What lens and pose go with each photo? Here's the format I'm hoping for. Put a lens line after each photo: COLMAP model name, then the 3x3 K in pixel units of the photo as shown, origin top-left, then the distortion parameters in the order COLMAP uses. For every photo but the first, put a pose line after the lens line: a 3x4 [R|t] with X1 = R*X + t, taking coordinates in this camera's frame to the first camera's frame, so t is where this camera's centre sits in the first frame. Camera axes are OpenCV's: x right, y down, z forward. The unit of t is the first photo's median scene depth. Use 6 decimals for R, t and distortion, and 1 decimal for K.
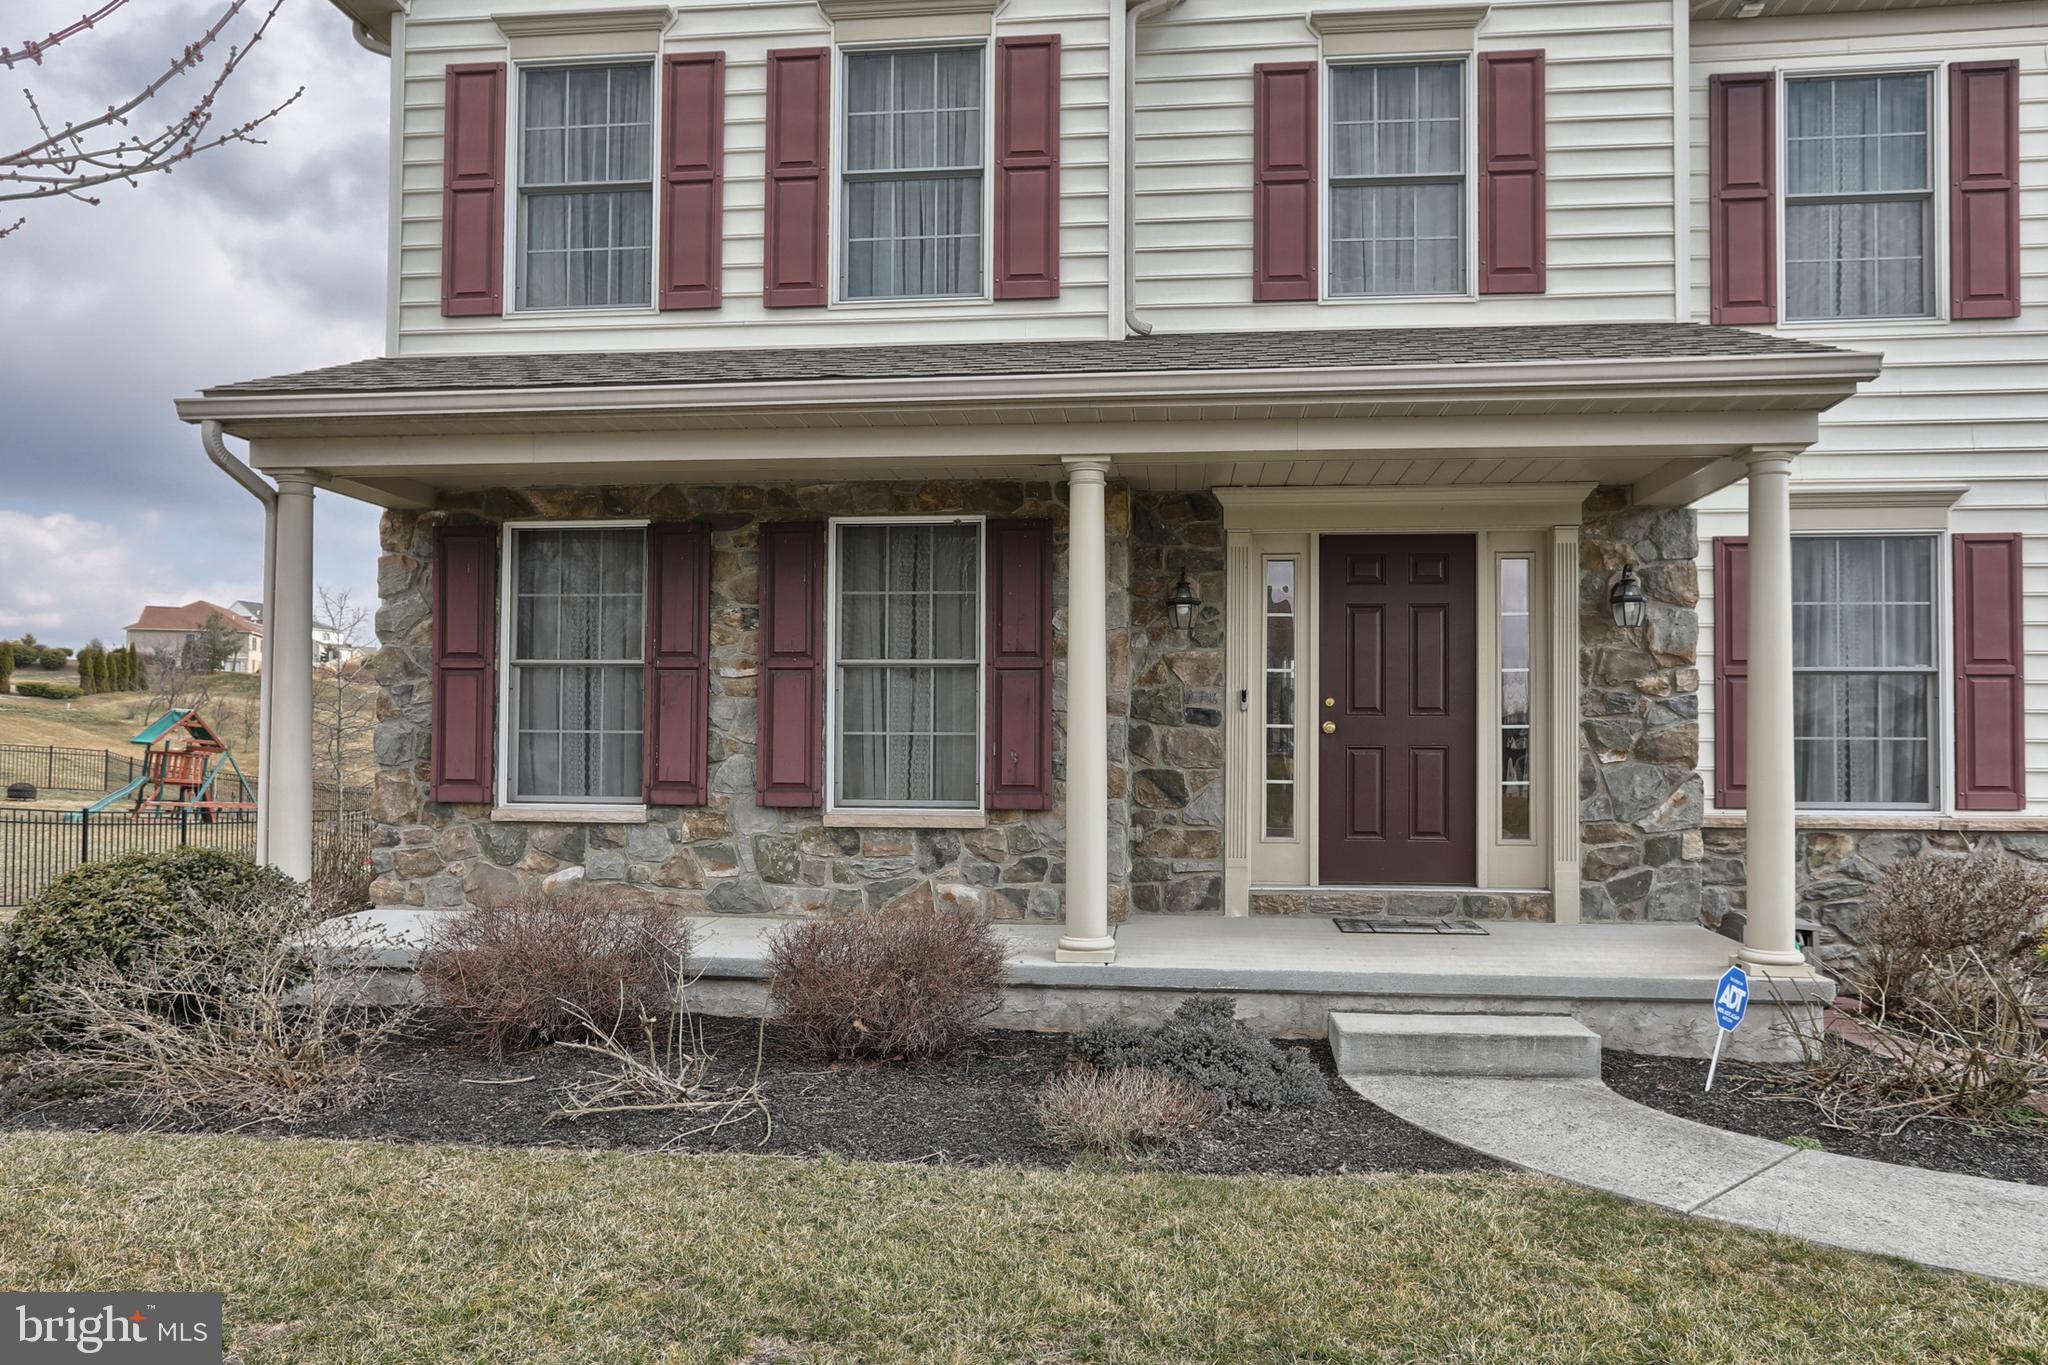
lens RADIAL K [[1336.3, 0, 1021.3], [0, 1336.3, 688.9], [0, 0, 1]] dist [-0.018465, 0.006966]
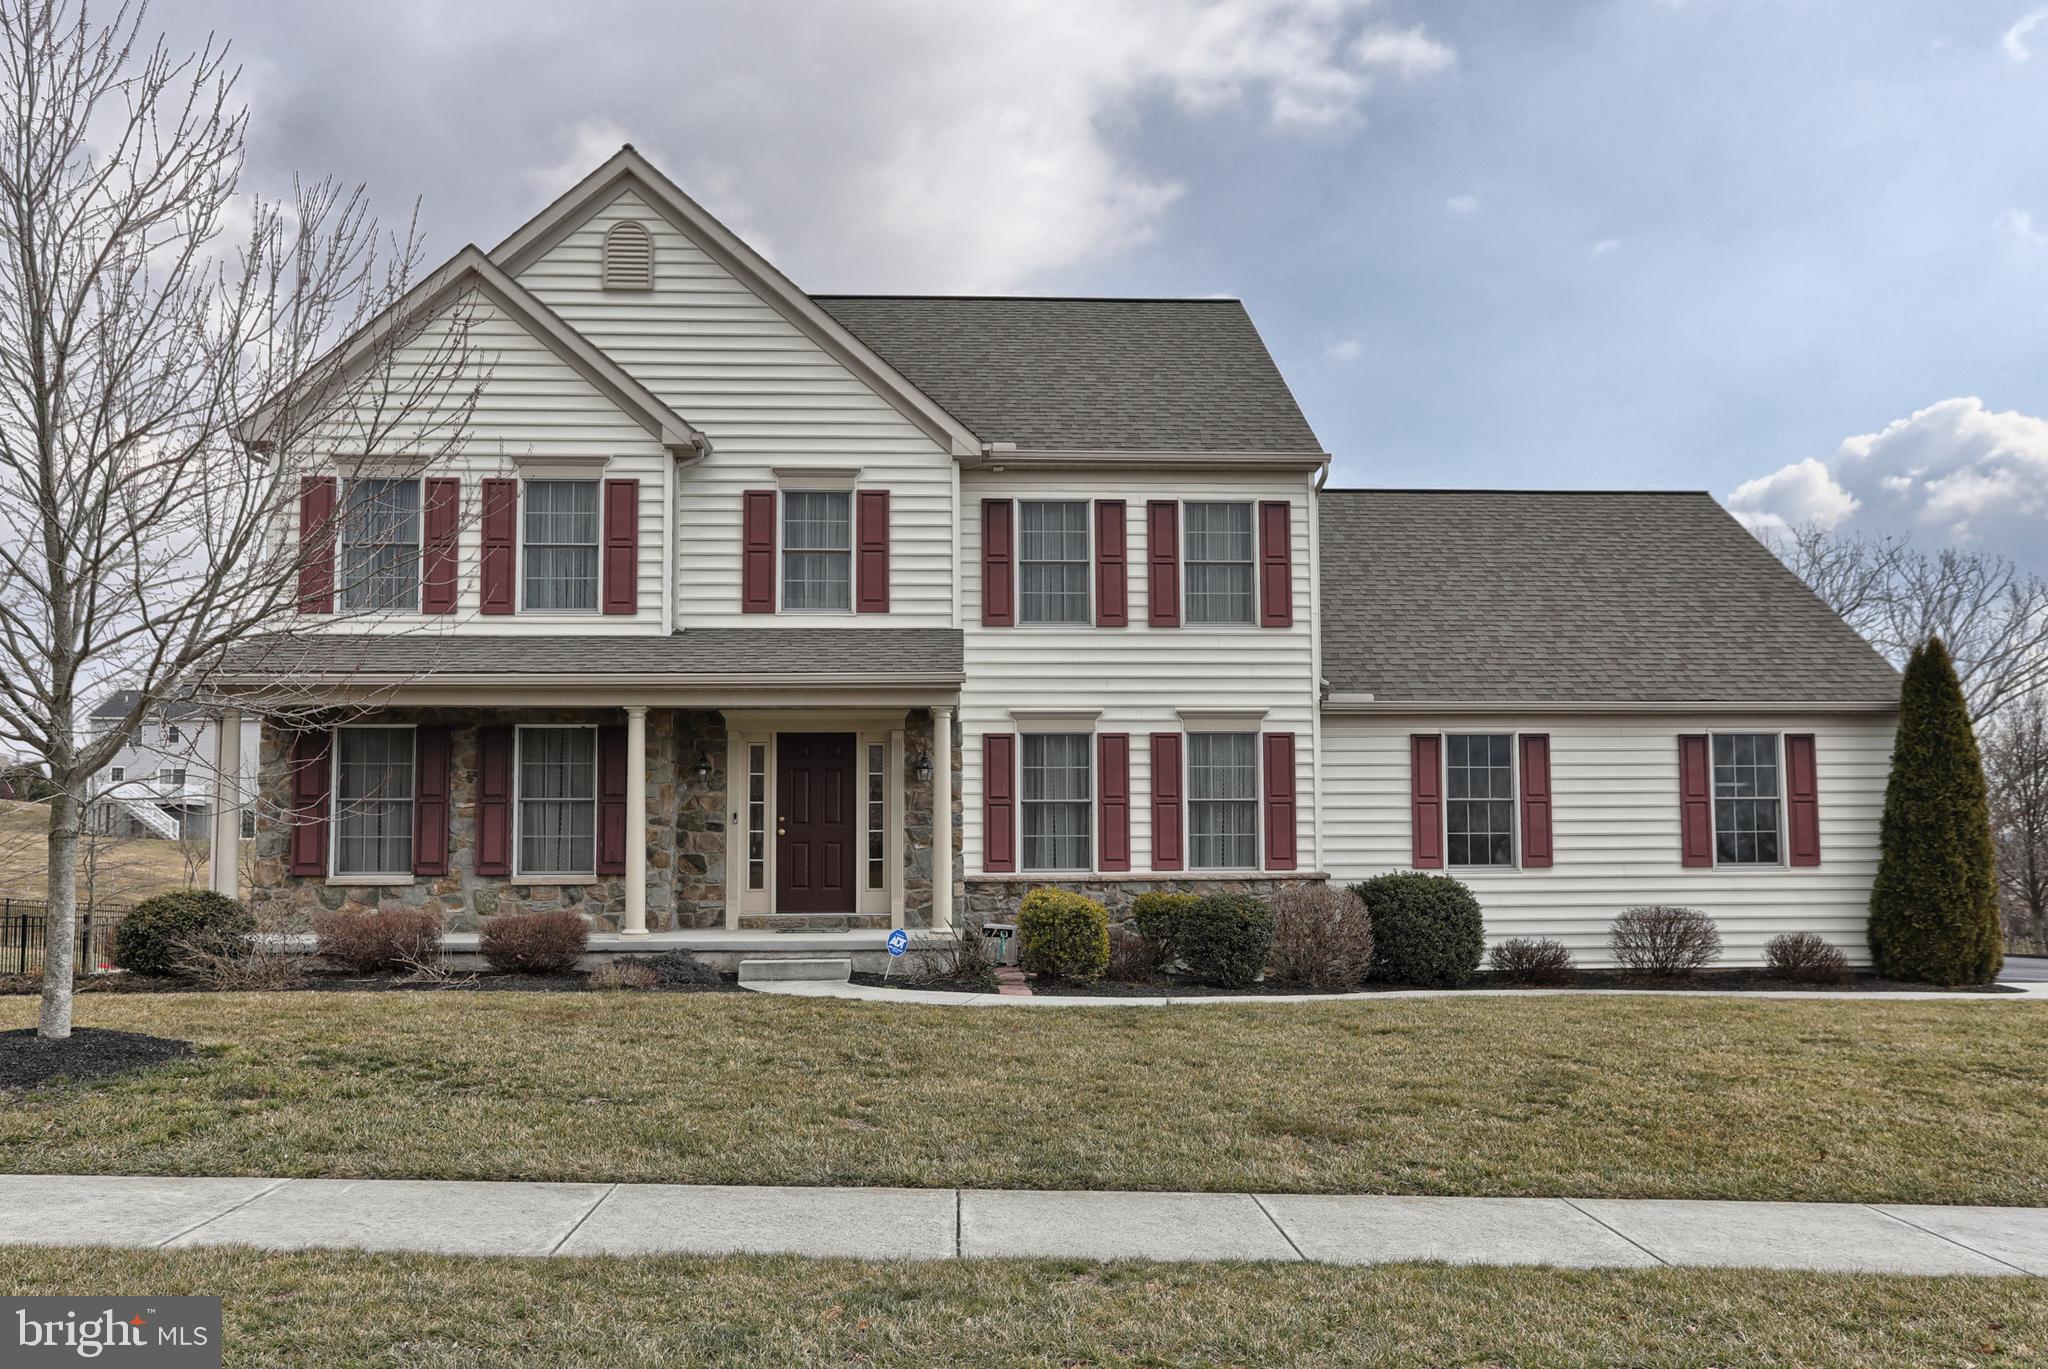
lens RADIAL K [[1479.4, 0, 1004.1], [0, 1479.4, 758.2], [0, 0, 1]] dist [-0.010349, 0.008886]
pose [[0.988367, 0.000768, 0.152089, 0.226221], [0.003284, 0.999646, -0.026393, -0.020831], [-0.152055, 0.026585, 0.988014, -1.196306]]
